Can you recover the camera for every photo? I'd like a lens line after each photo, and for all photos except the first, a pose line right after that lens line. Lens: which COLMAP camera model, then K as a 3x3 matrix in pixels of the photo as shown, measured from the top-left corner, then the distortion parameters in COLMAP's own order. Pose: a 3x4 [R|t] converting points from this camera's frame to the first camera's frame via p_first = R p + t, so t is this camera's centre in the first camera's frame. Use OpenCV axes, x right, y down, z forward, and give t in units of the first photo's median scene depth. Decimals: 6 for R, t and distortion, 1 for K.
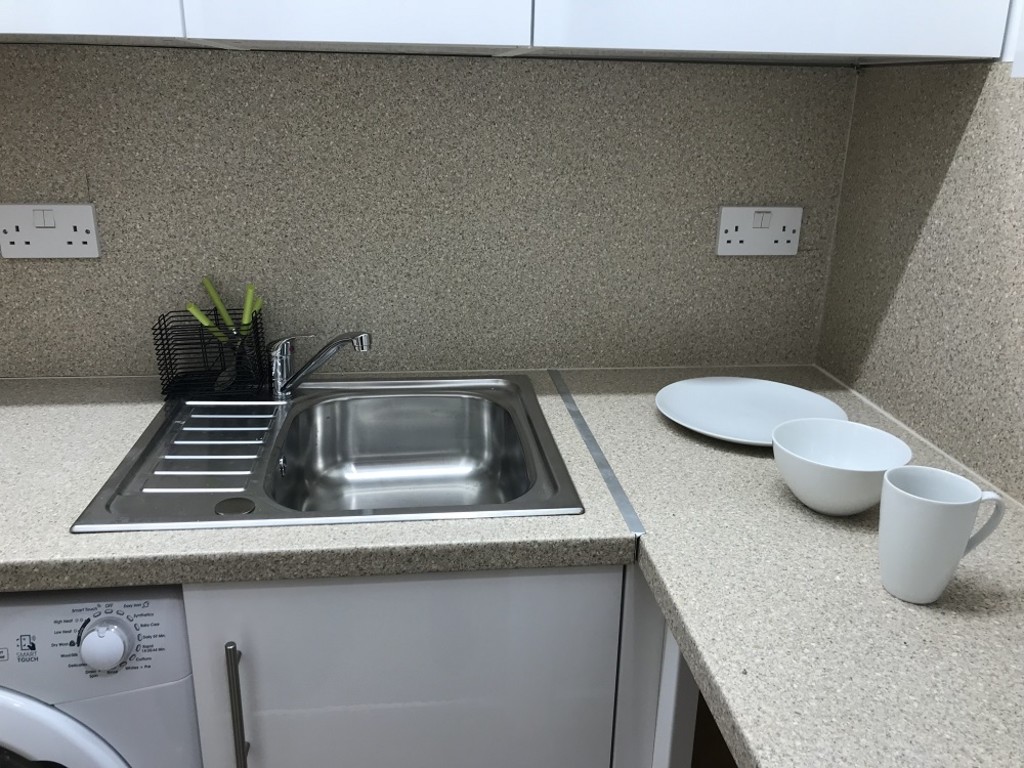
lens RADIAL K [[861.2, 0, 547.5], [0, 861.2, 407.7], [0, 0, 1]] dist [0.019883, -0.012280]
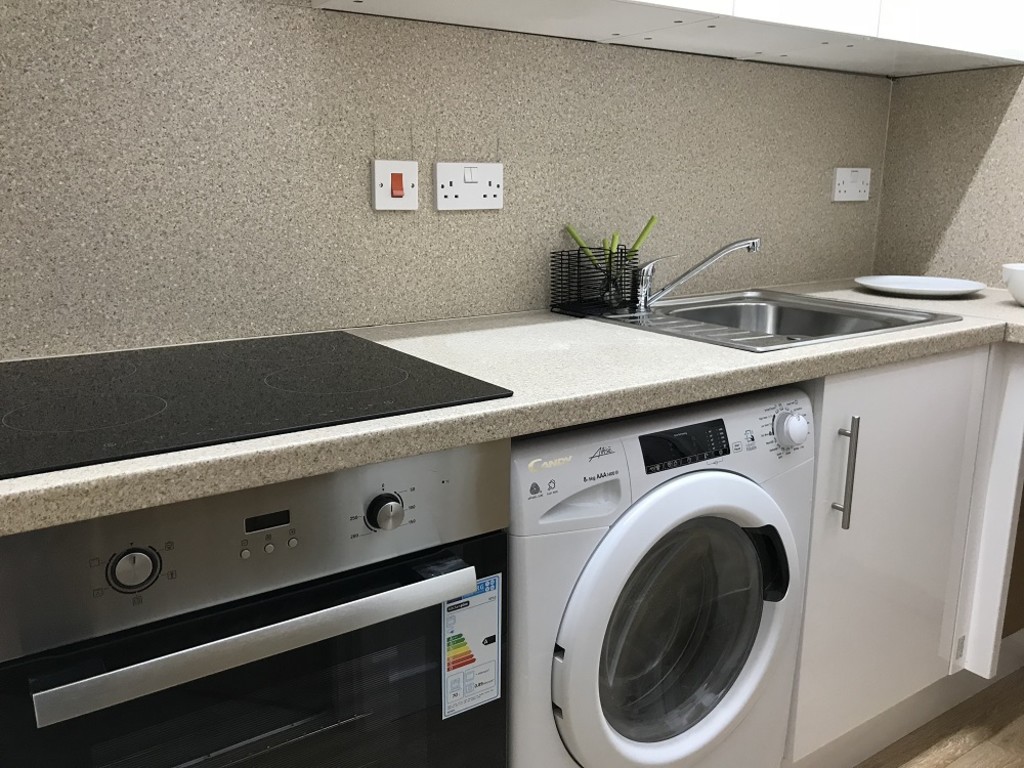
lens RADIAL K [[861.2, 0, 528.1], [0, 861.2, 413.7], [0, 0, 1]] dist [0.019883, -0.012280]
pose [[0.882579, -0.137570, 0.449588, -0.266052], [0.186903, 0.980091, -0.067007, 0.169055], [-0.431419, 0.143168, 0.890719, 0.054070]]
